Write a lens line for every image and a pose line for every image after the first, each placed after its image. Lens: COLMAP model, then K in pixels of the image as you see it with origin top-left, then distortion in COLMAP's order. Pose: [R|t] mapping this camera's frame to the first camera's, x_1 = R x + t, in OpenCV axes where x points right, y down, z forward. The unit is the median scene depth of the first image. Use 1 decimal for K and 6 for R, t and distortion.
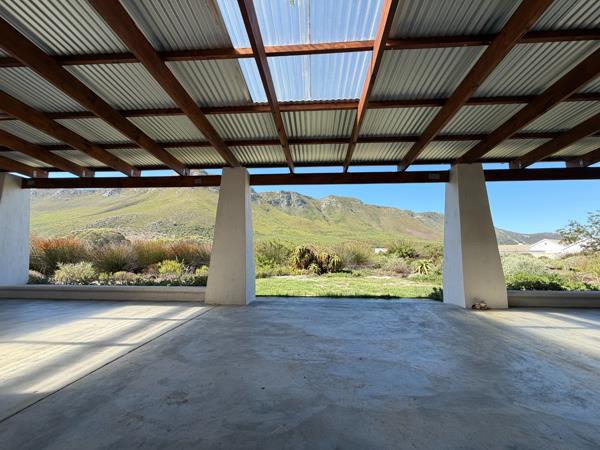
lens RADIAL K [[423.2, 0, 300.0], [0, 423.2, 225.0], [0, 0, 1]] dist [0.003833, -0.000477]
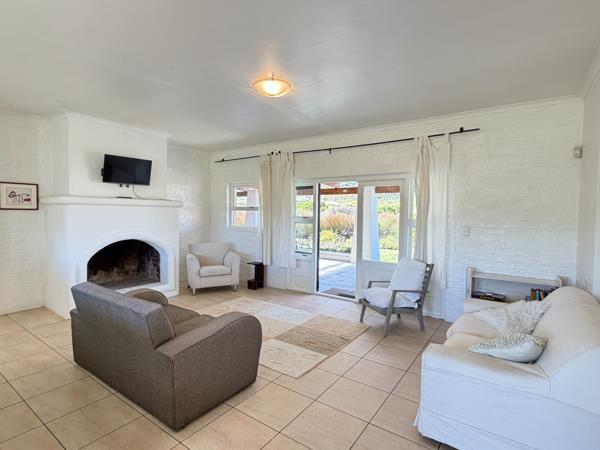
lens RADIAL K [[423.2, 0, 300.0], [0, 423.2, 225.0], [0, 0, 1]] dist [0.003833, -0.000477]
pose [[0.939378, -0.017001, -0.342463, 0.087951], [0.047979, 0.995461, 0.082189, -0.060487], [0.339511, -0.093638, 0.935930, -0.342885]]
